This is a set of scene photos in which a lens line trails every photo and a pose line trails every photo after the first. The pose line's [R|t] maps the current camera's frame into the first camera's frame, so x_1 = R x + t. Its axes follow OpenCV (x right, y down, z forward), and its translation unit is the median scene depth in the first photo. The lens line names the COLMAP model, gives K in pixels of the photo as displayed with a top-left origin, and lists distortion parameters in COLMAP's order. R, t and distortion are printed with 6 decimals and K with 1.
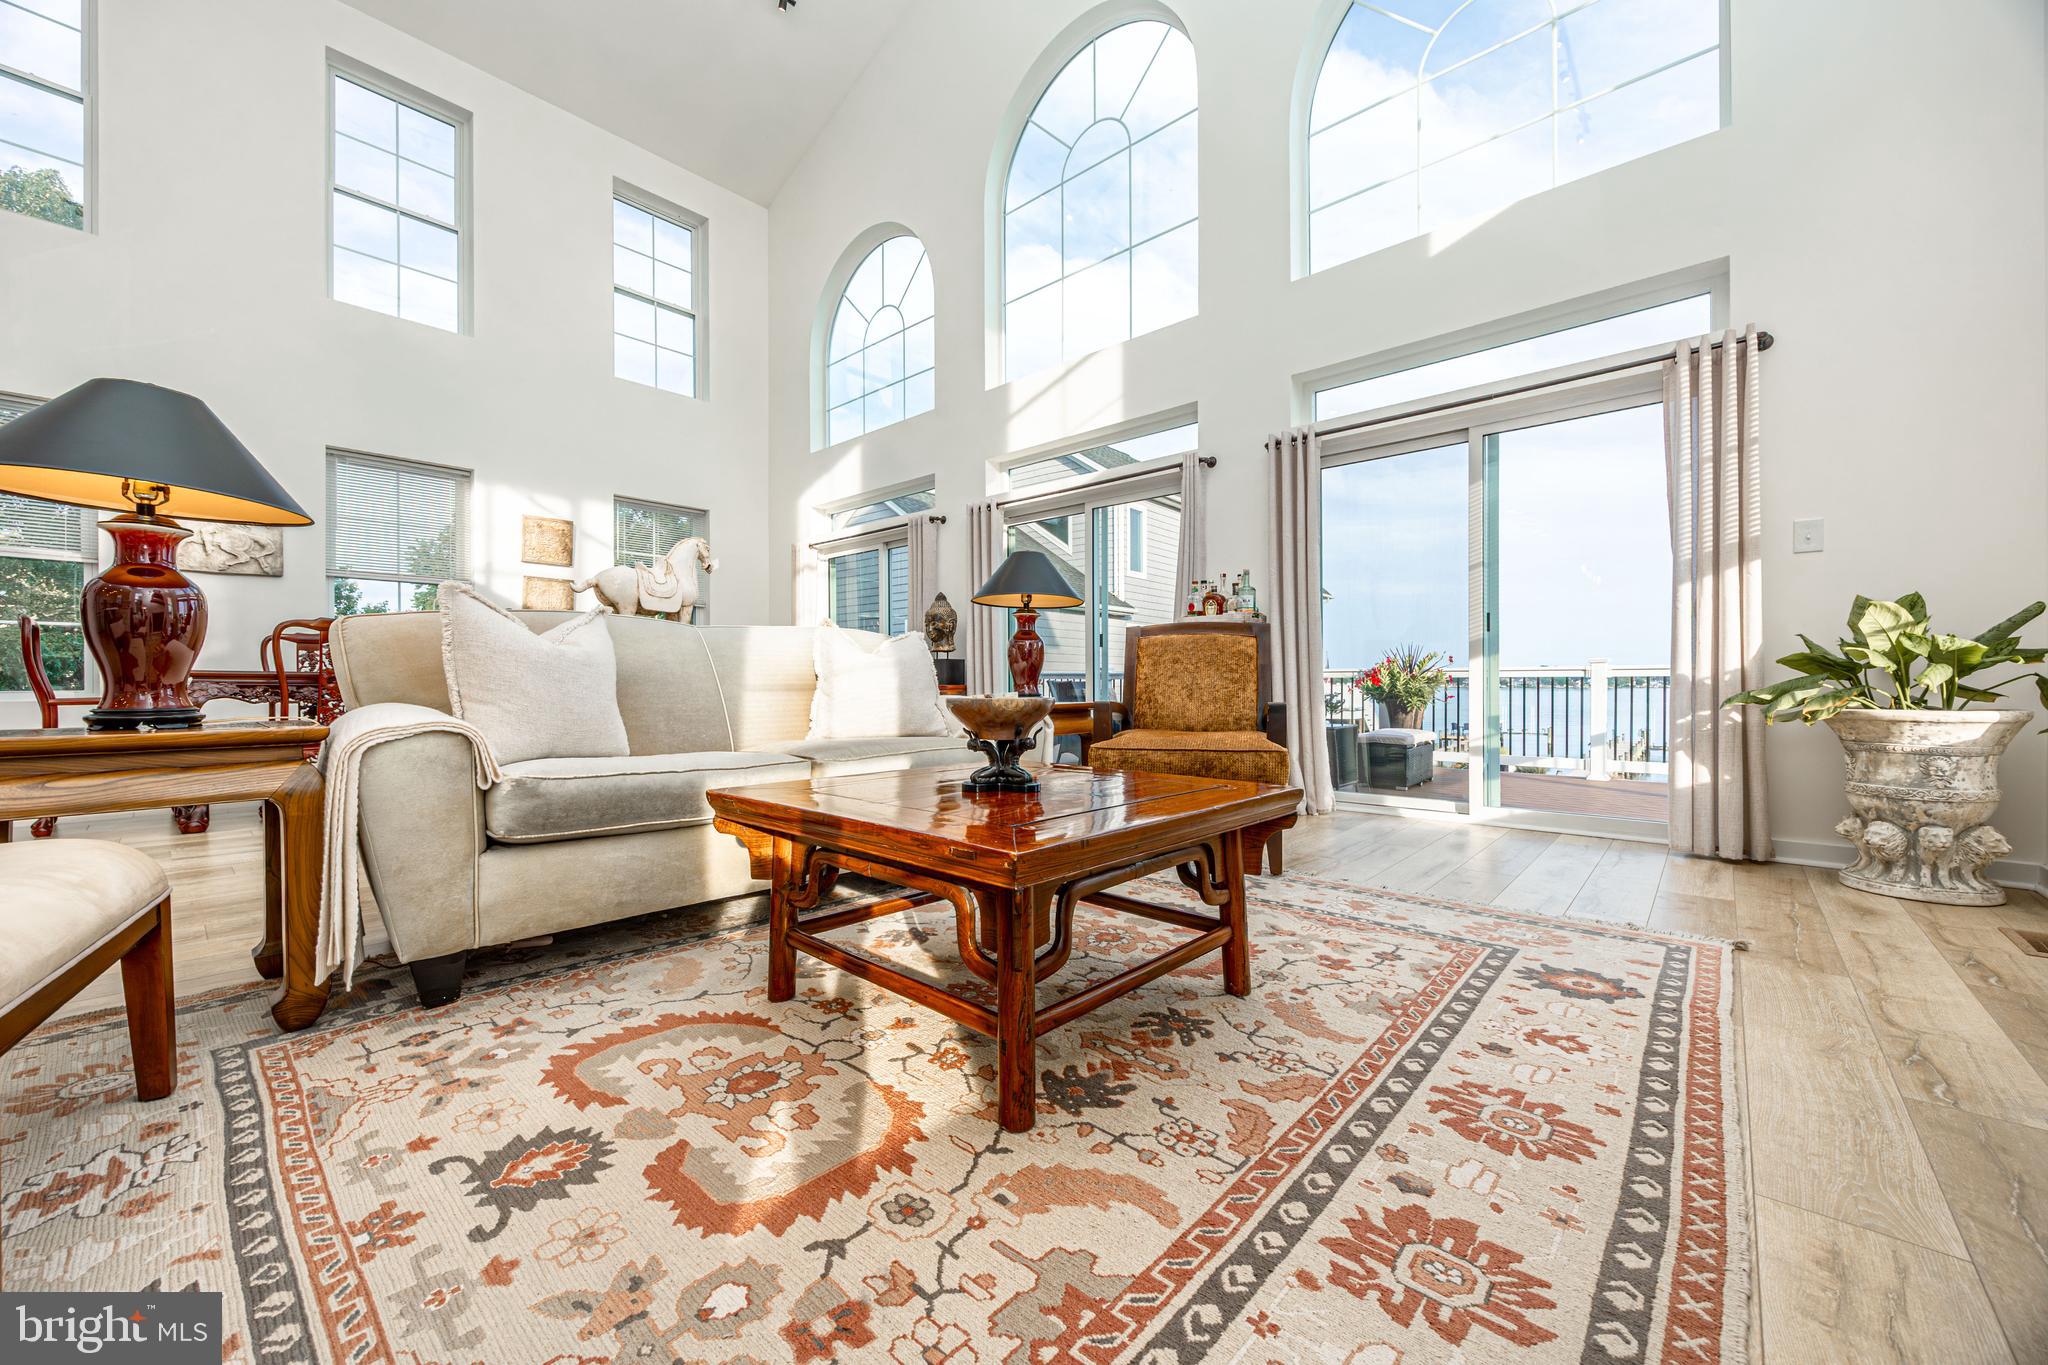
lens RADIAL K [[777.7, 0, 1014.4], [0, 777.7, 683.6], [0, 0, 1]] dist [-0.000393, -0.000283]
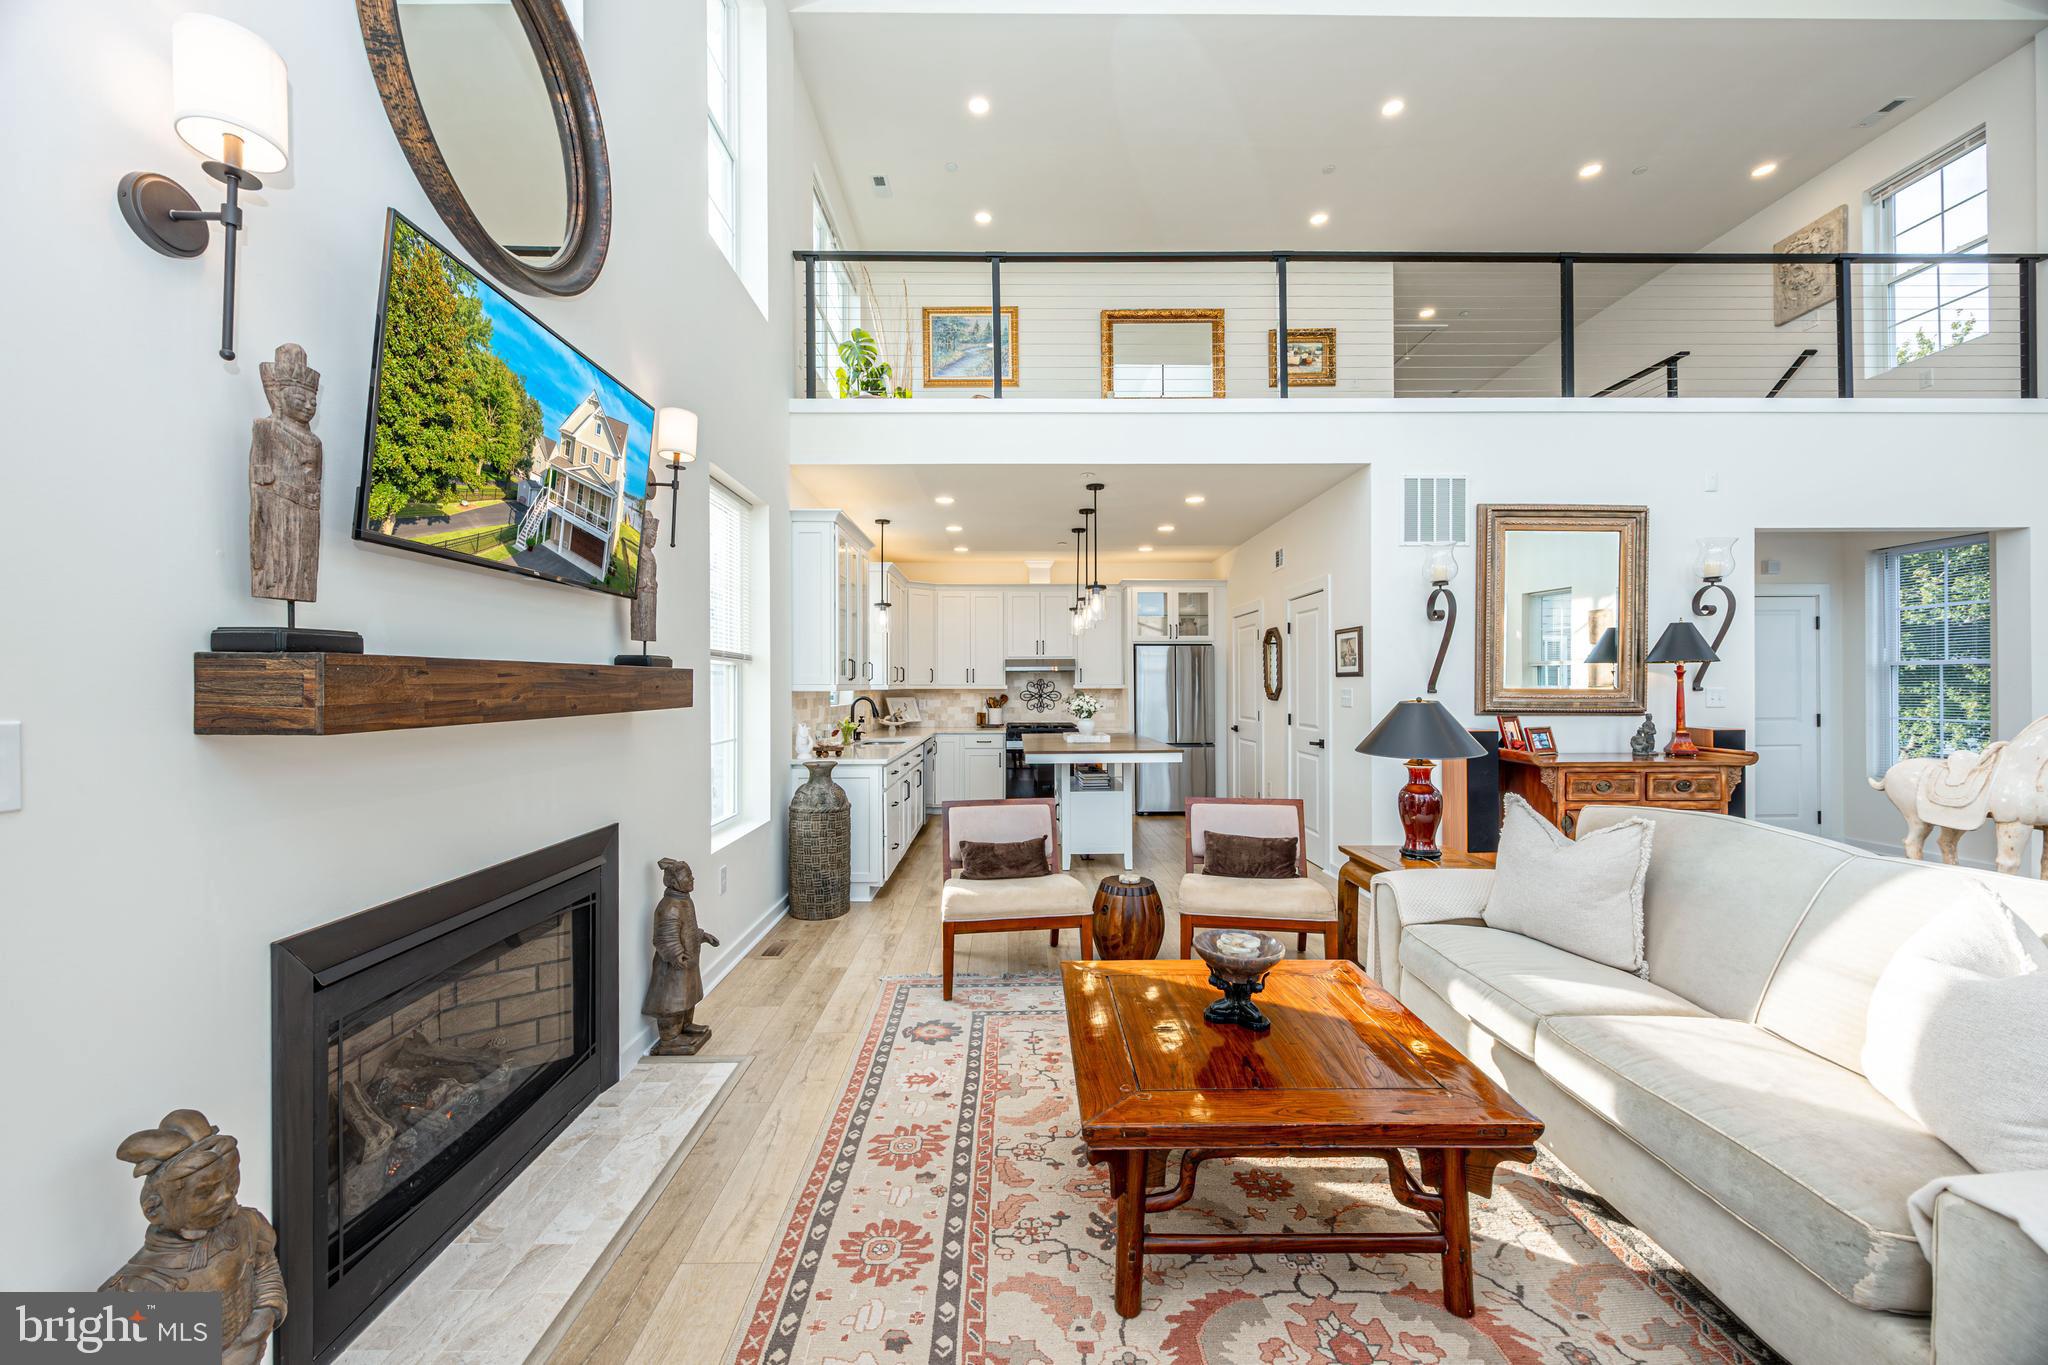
lens RADIAL K [[777.7, 0, 1018.9], [0, 777.7, 684.0], [0, 0, 1]] dist [-0.000466, -0.000077]
pose [[-0.729575, 0.002608, -0.683896, 0.717310], [0.004898, 0.999987, -0.001412, -0.259935], [0.683883, -0.004380, -0.729579, 1.110014]]
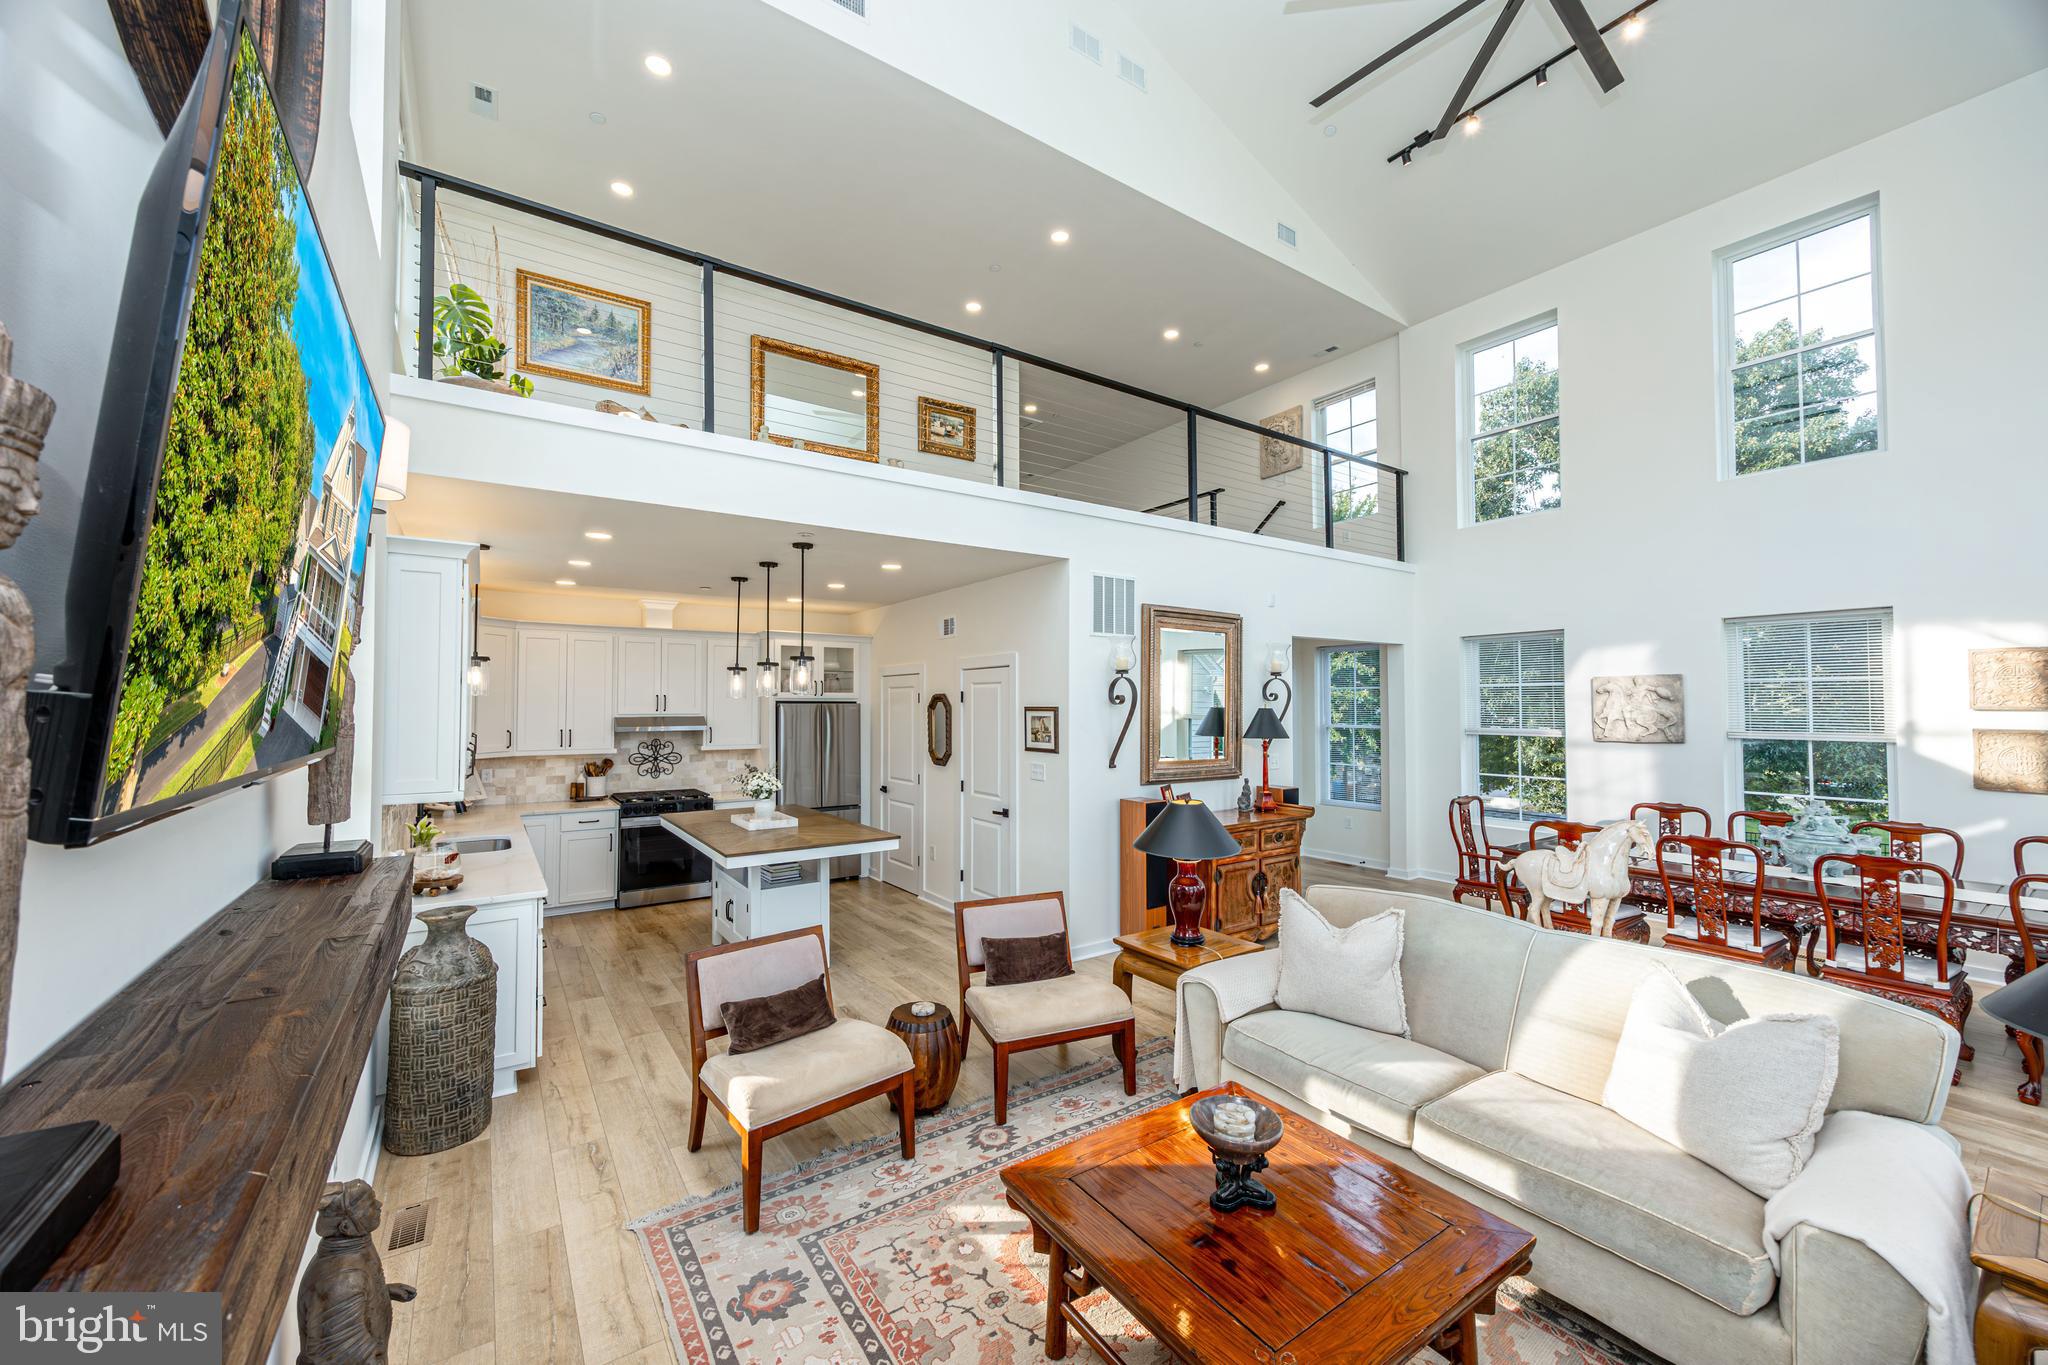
lens RADIAL K [[777.7, 0, 1014.4], [0, 777.7, 683.6], [0, 0, 1]] dist [-0.000393, -0.000283]
pose [[-0.227927, -0.025407, -0.973347, 0.830537], [0.002817, 0.999638, -0.026753, -0.412873], [0.973674, -0.008840, -0.227773, 0.633398]]
